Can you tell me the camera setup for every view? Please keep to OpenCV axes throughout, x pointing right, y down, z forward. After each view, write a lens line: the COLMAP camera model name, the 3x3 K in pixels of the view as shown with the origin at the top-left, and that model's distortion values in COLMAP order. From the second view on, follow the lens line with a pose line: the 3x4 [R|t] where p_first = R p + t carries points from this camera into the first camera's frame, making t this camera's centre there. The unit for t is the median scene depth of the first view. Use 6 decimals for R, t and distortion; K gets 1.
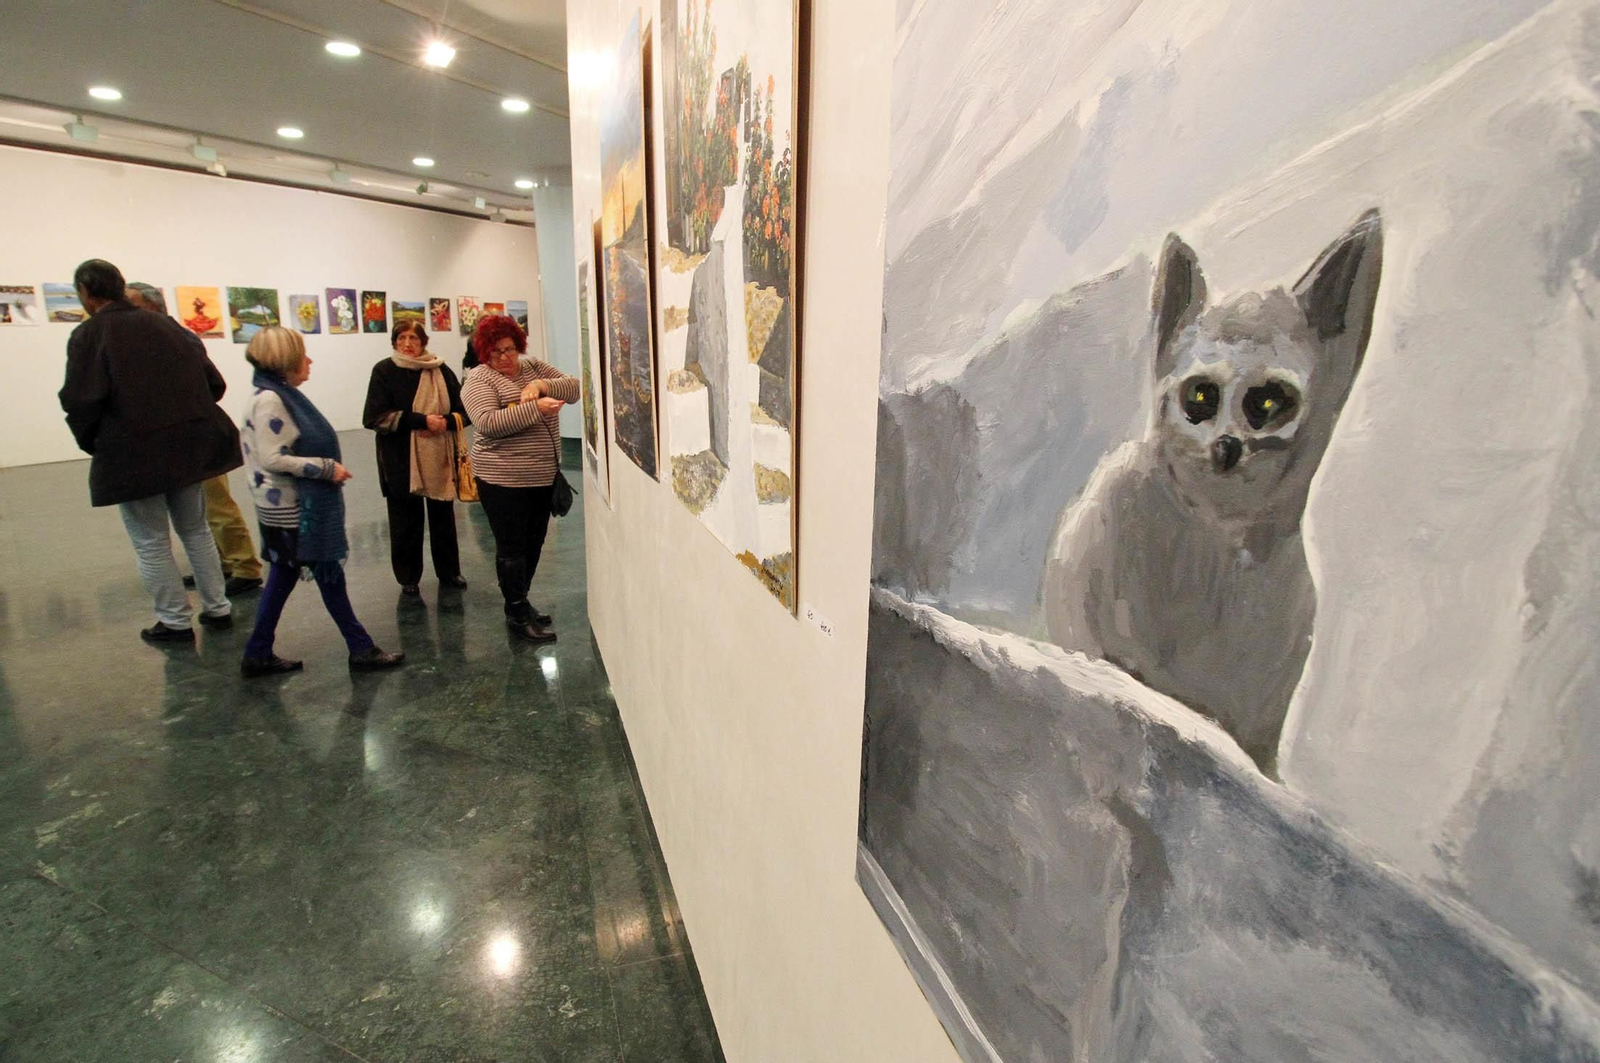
lens RADIAL K [[796.4, 0, 800.0], [0, 796.4, 531.5], [0, 0, 1]] dist [-0.001345, -0.000078]
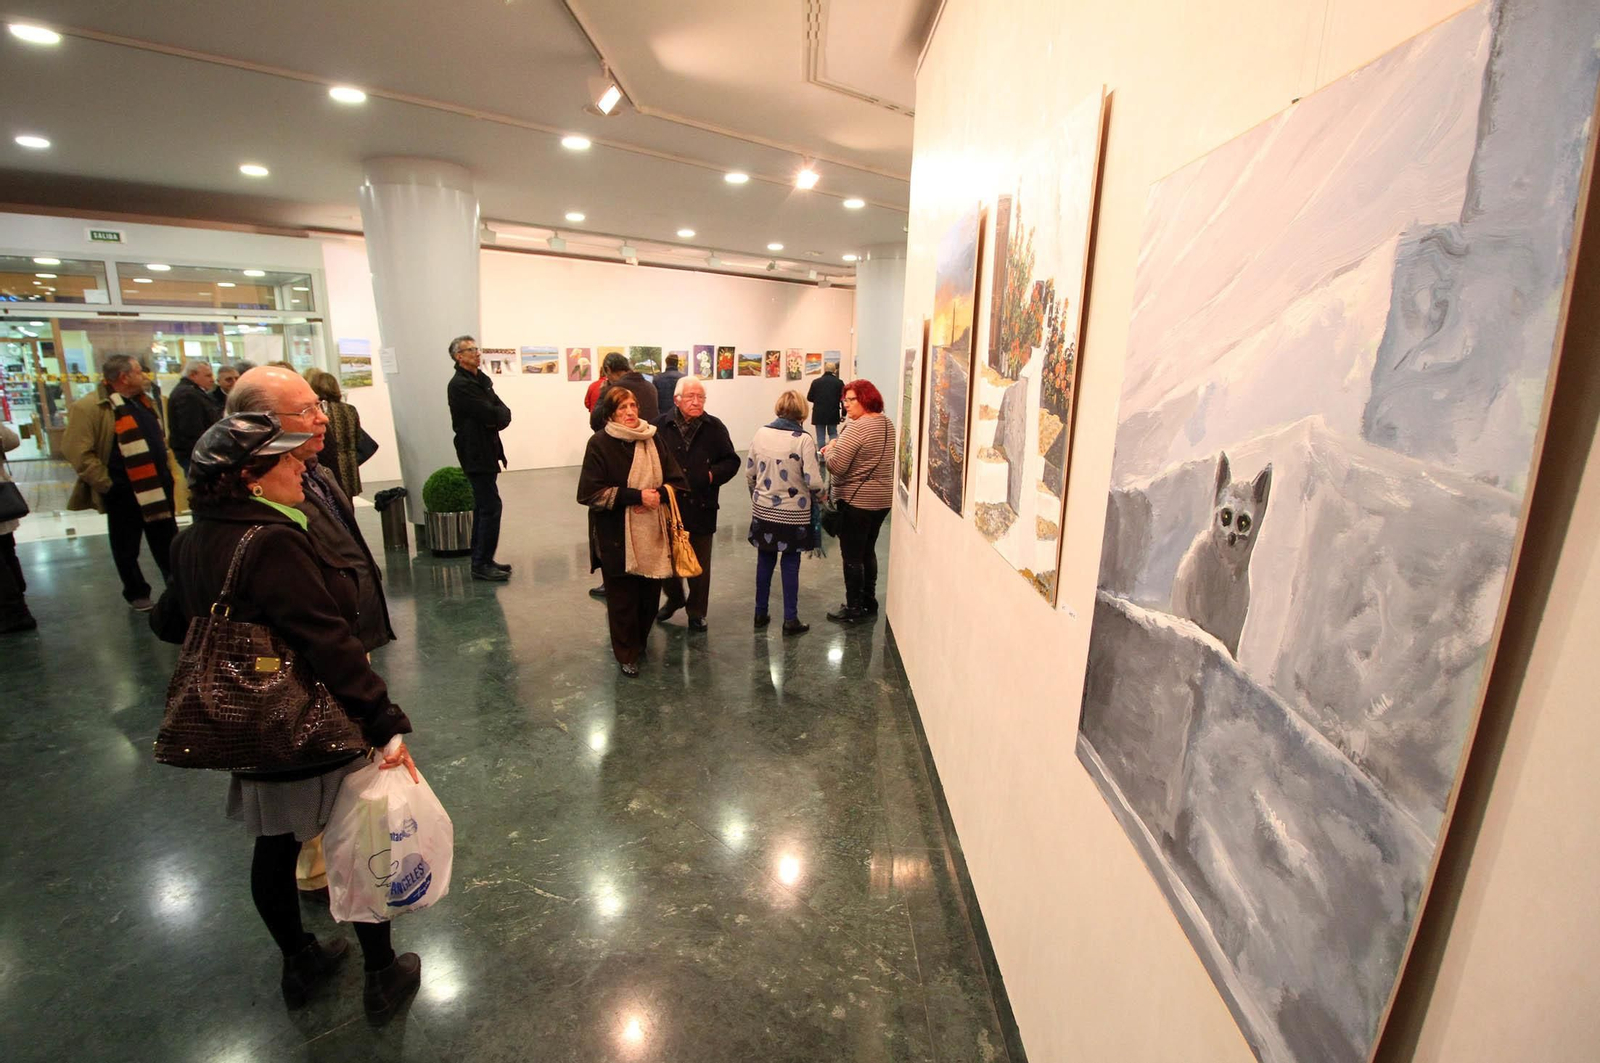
lens RADIAL K [[718.5, 0, 774.5], [0, 718.5, 558.0], [0, 0, 1]] dist [-0.000630, 0.000088]
pose [[0.921376, 0.084519, -0.379372, 0.016533], [-0.080949, 0.996395, 0.025384, 0.009565], [0.380150, 0.007322, 0.924896, -0.629836]]
